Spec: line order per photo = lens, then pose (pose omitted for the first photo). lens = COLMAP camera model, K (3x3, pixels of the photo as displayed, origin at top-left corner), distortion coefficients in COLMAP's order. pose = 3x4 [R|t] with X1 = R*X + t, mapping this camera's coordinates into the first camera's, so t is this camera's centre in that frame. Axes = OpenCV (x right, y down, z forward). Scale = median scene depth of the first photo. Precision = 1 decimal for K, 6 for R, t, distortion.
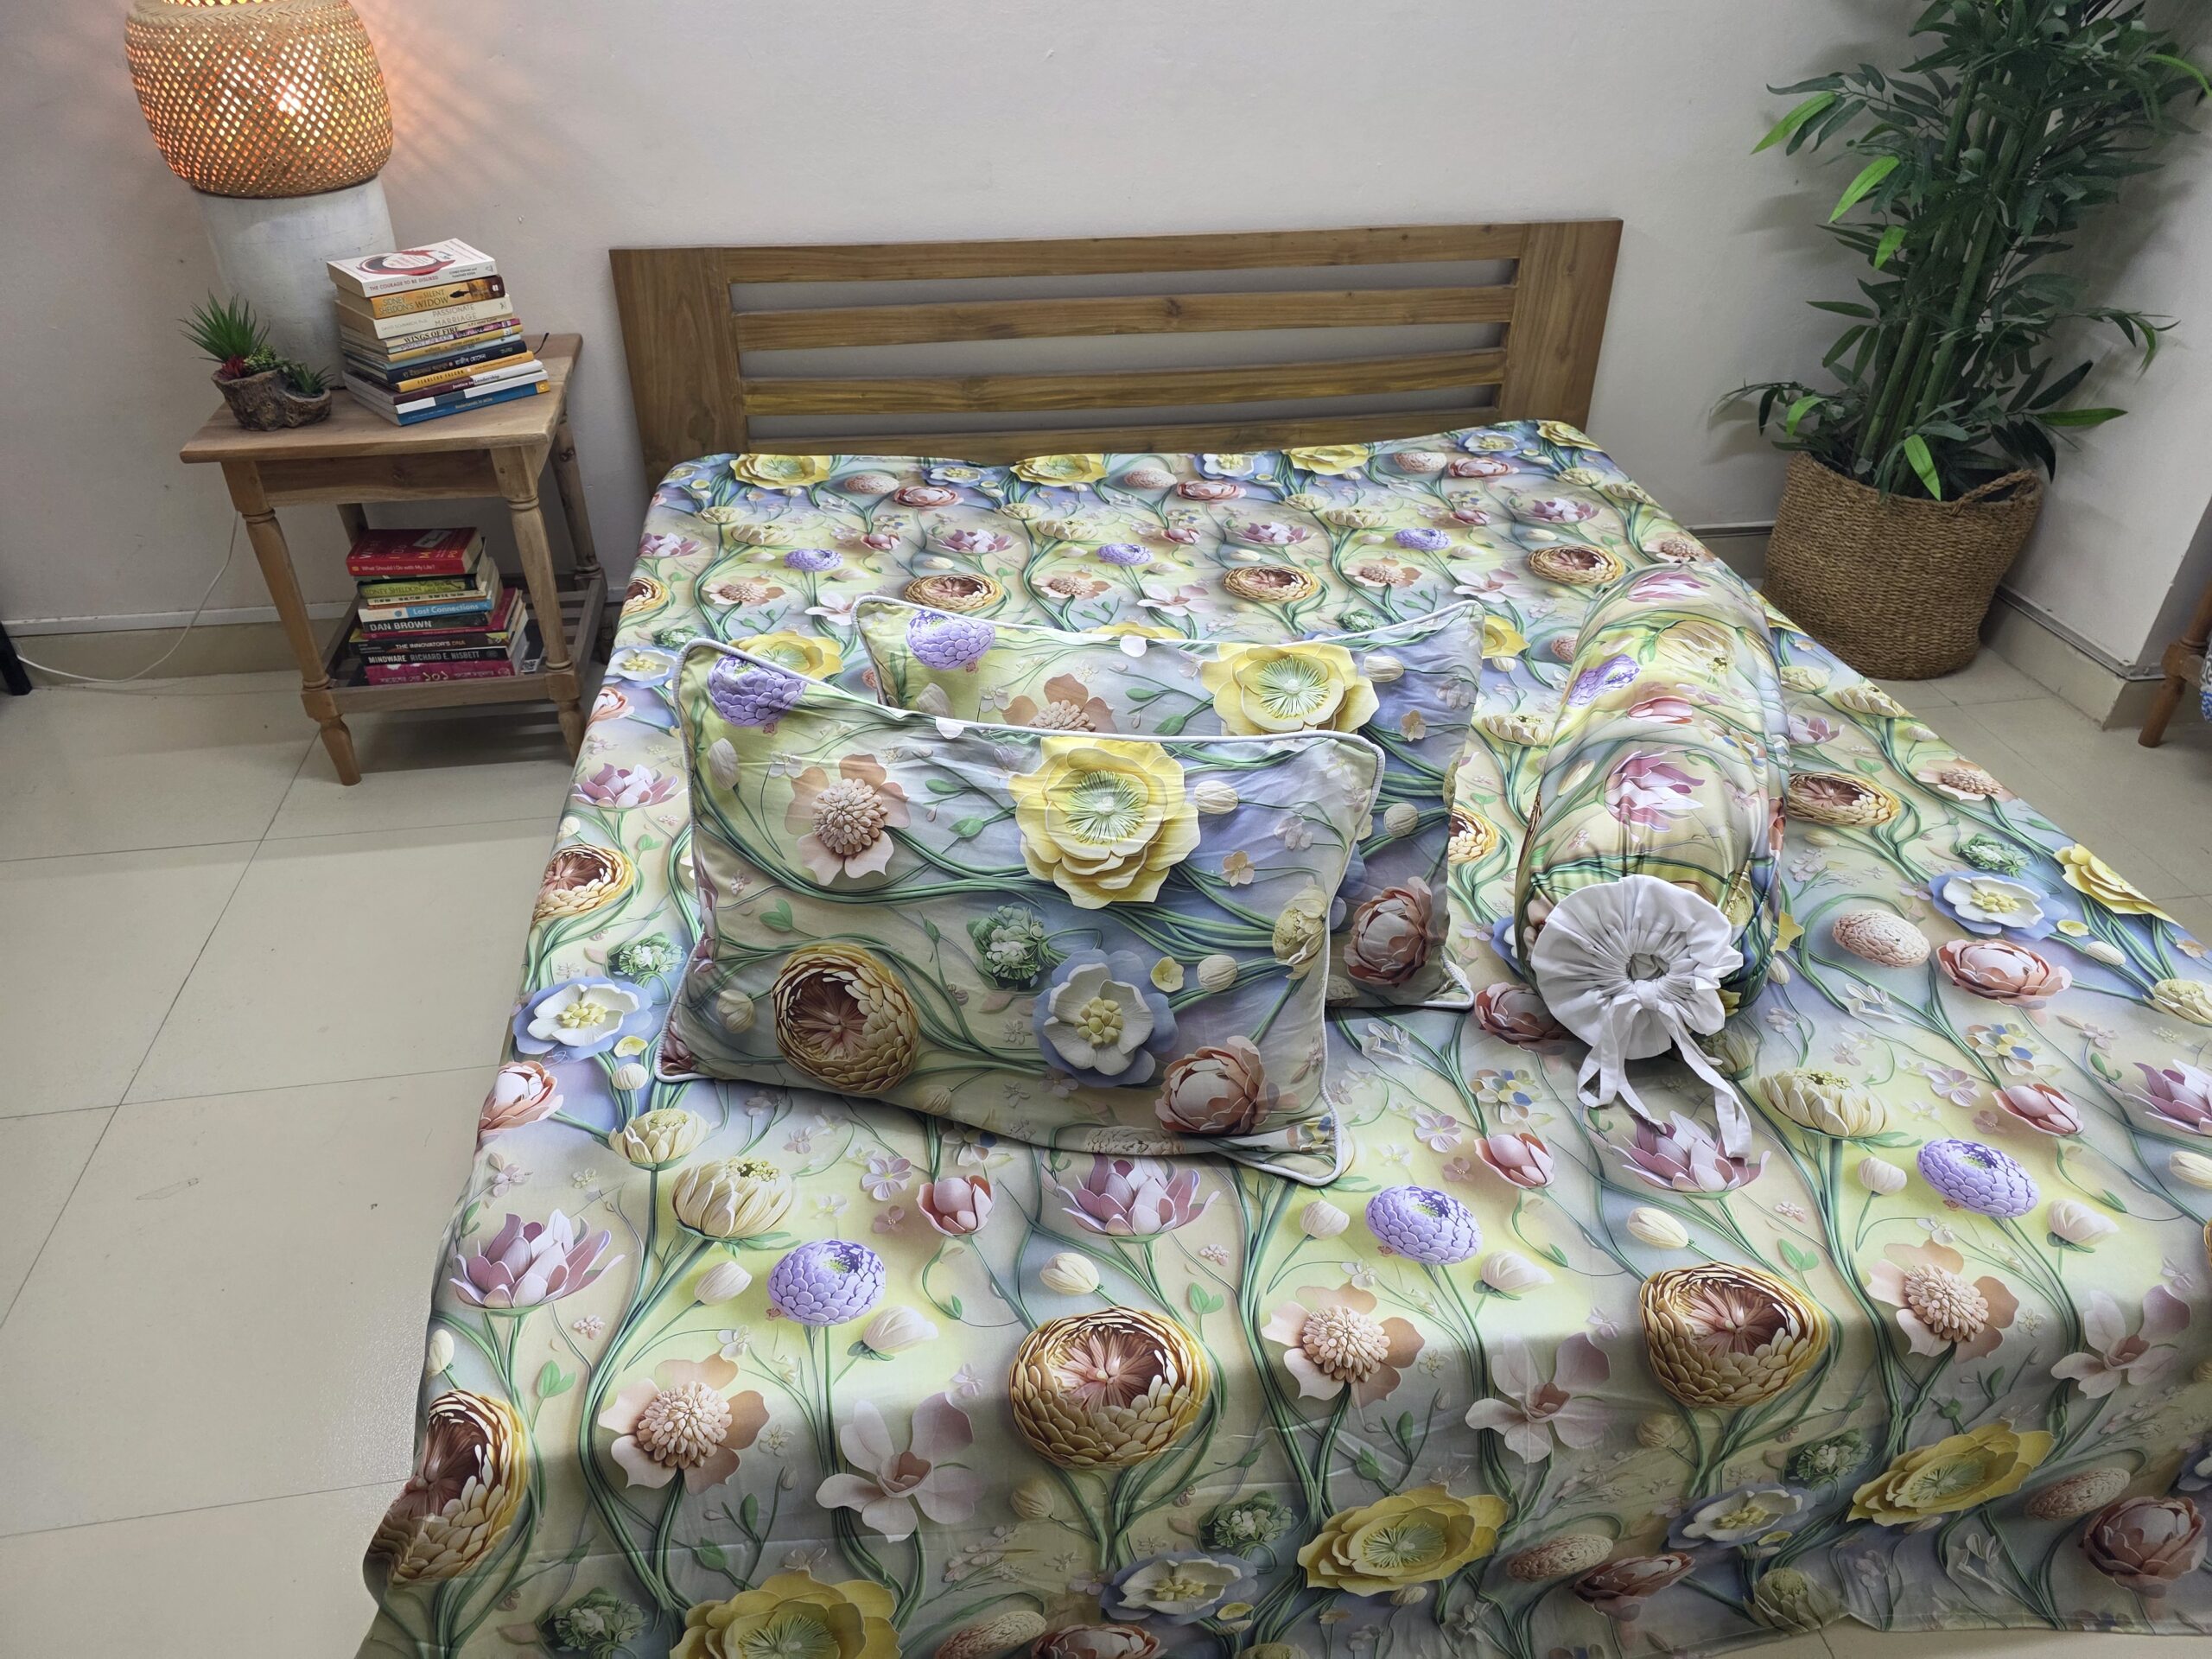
lens RADIAL K [[1488.9, 0, 1107.2], [0, 1488.9, 821.2], [0, 0, 1]] dist [0.067494, -0.058772]
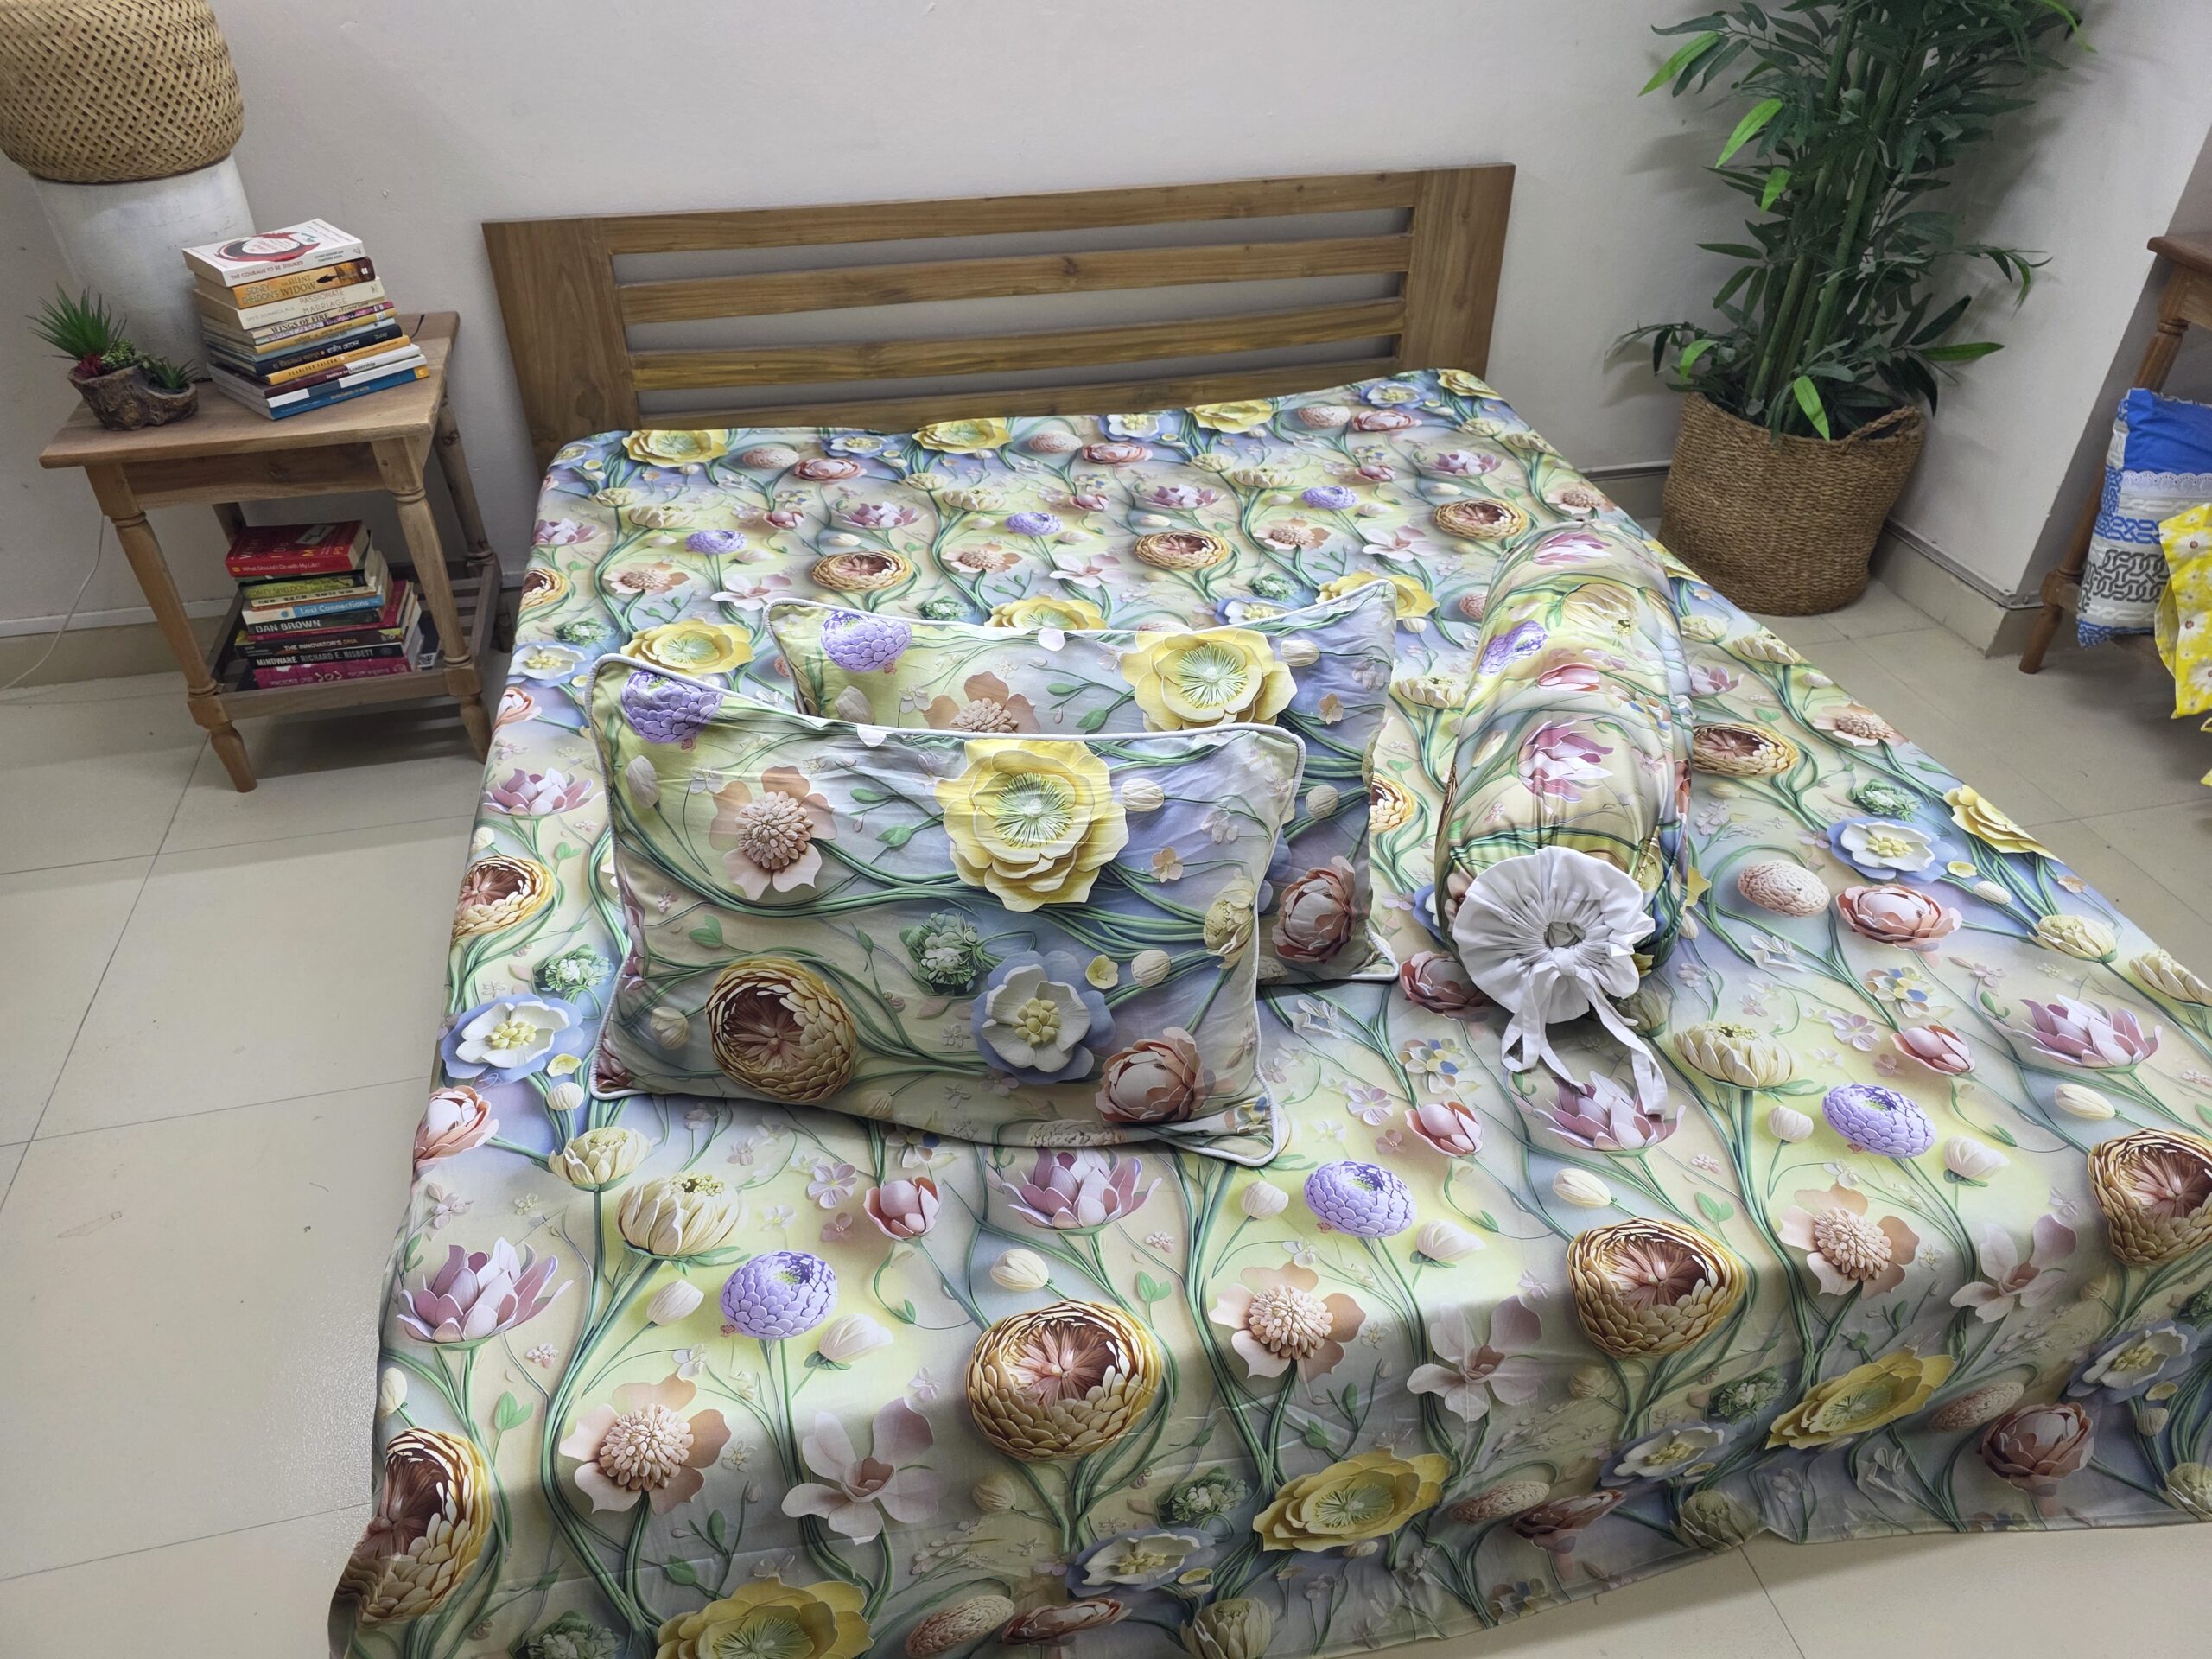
lens RADIAL K [[1493.7, 0, 1106.0], [0, 1493.7, 829.5], [0, 0, 1]] dist [0.070540, -0.067867]
pose [[0.997421, -0.047621, 0.053708, -0.005814], [0.045044, 0.997821, 0.048219, -0.037049], [-0.055887, -0.045675, 0.997392, -0.008192]]
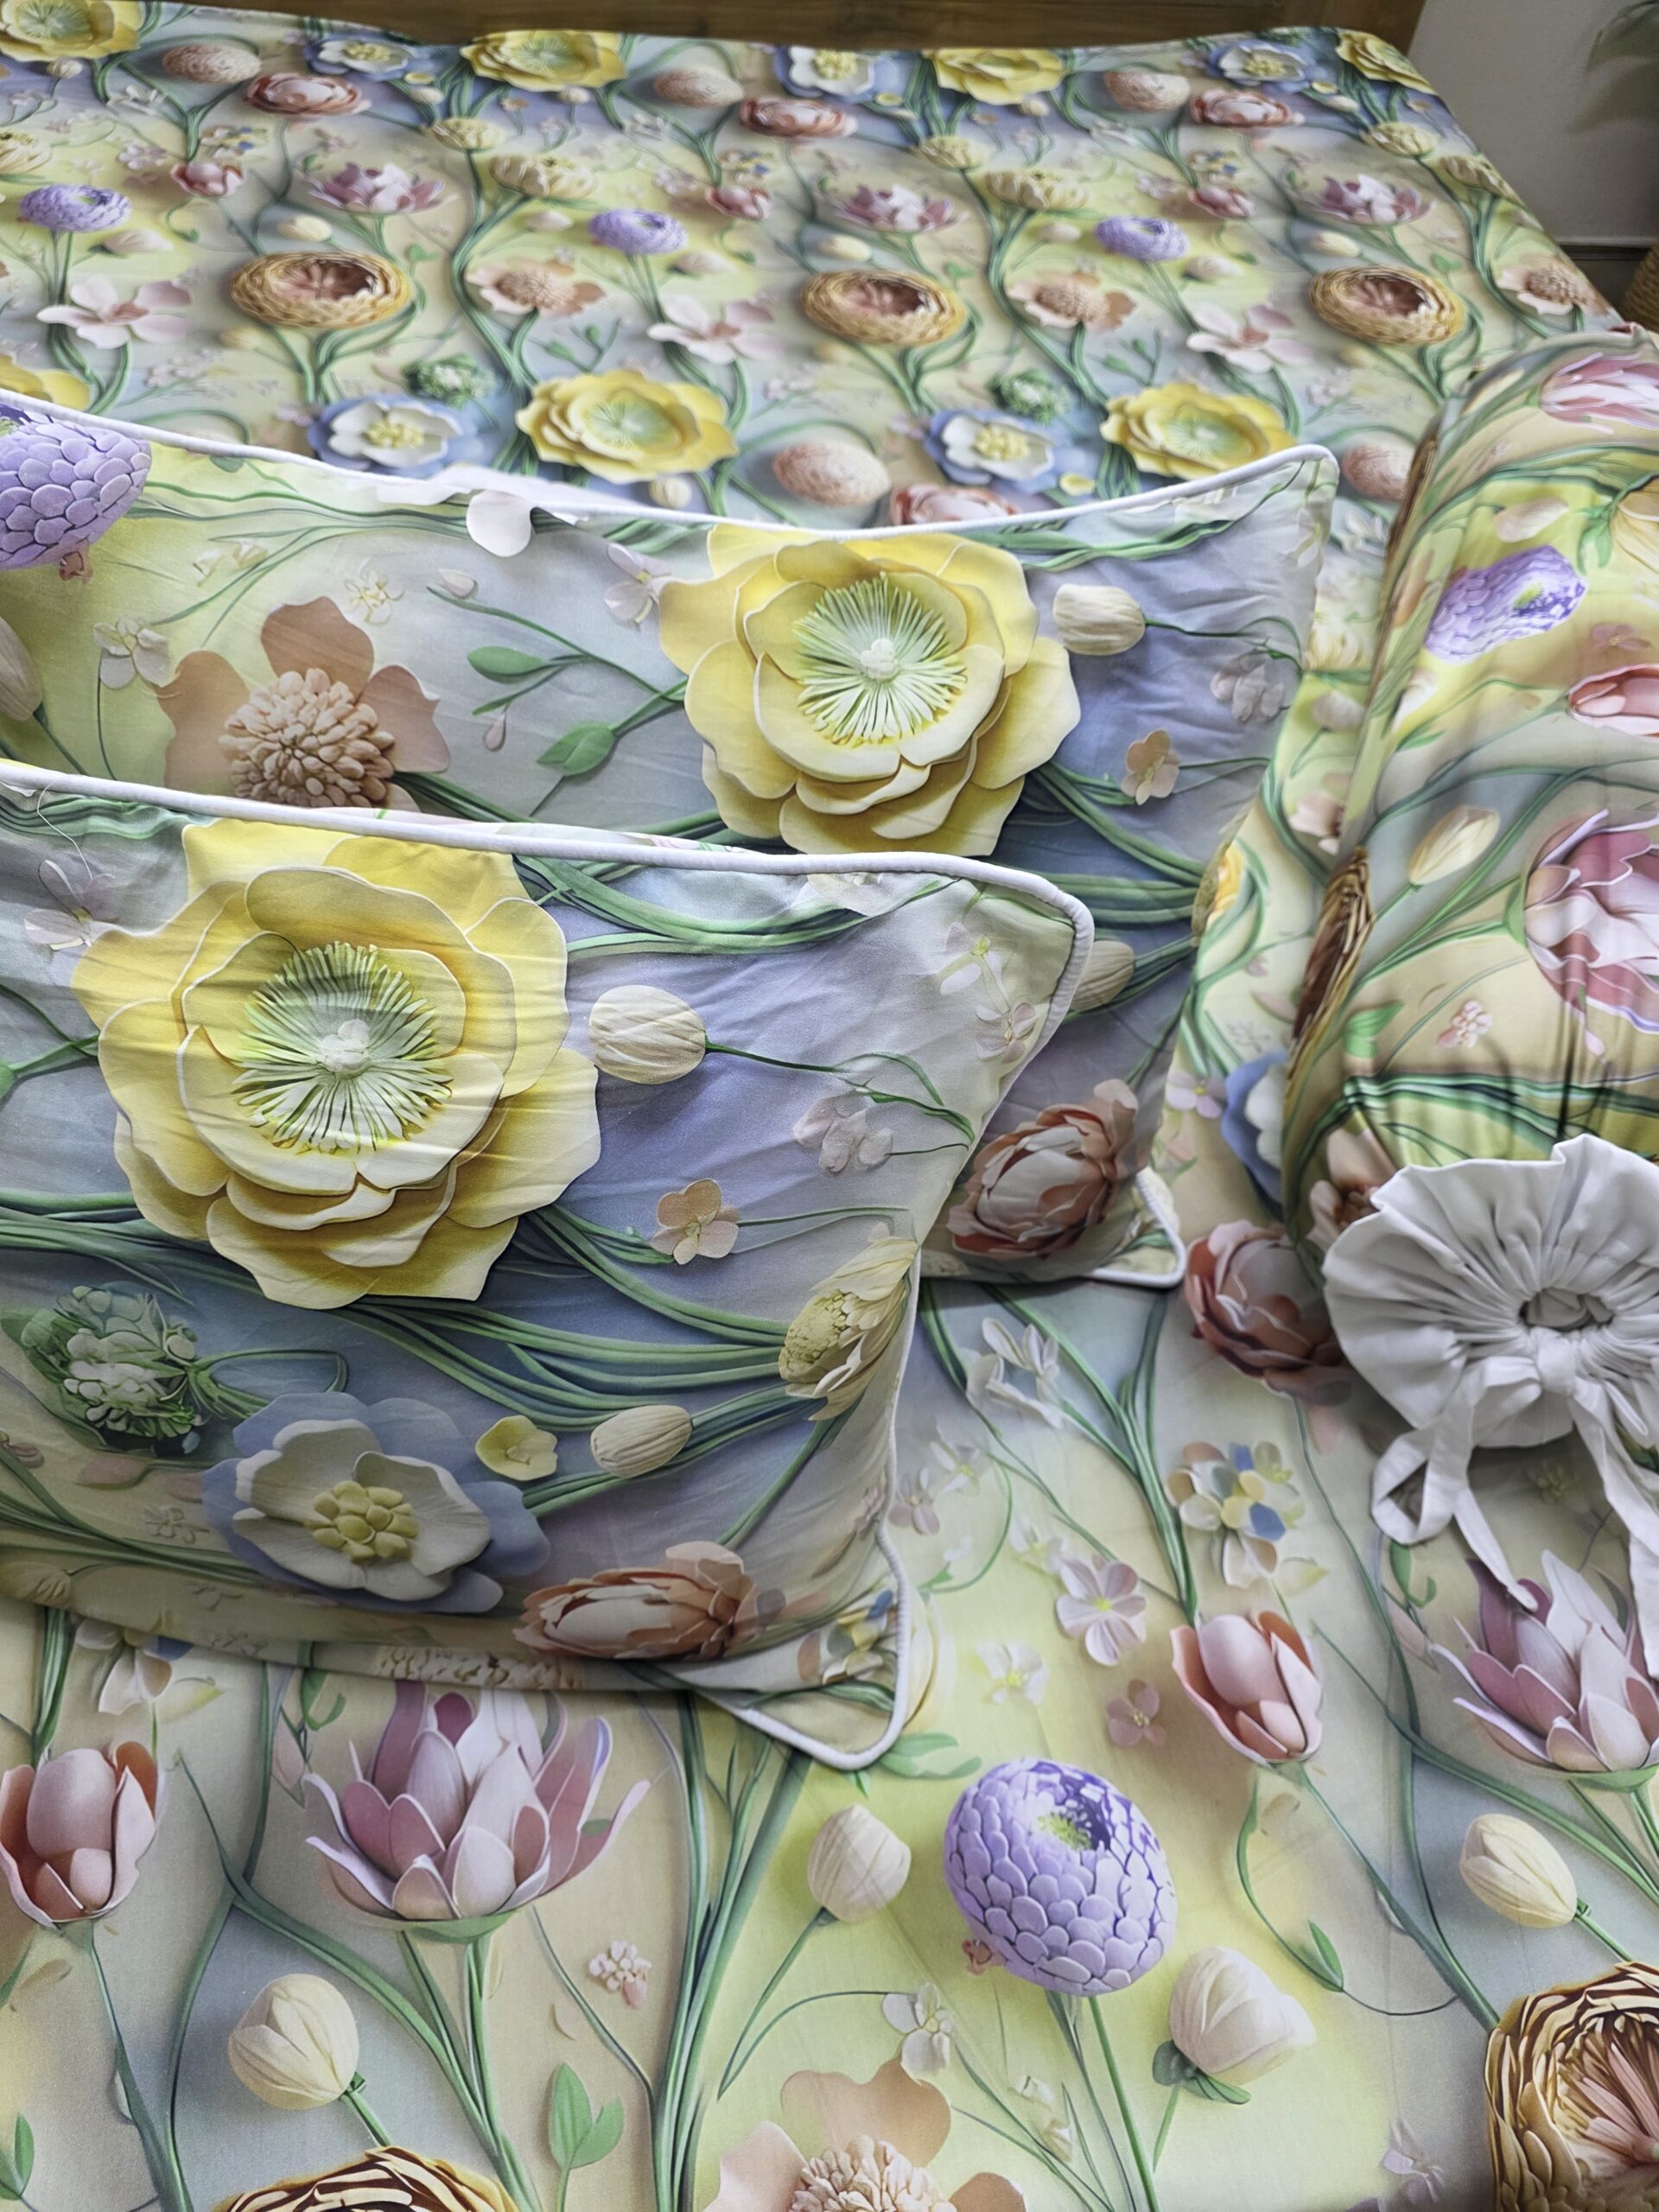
lens RADIAL K [[1502.8, 0, 803.1], [0, 1502.8, 1086.0], [0, 0, 1]] dist [0.025626, -0.027000]
pose [[0.997251, 0.029129, 0.068138, 0.076338], [-0.050671, 0.938991, 0.340189, -0.117222], [-0.054072, -0.342707, 0.937885, 0.554021]]
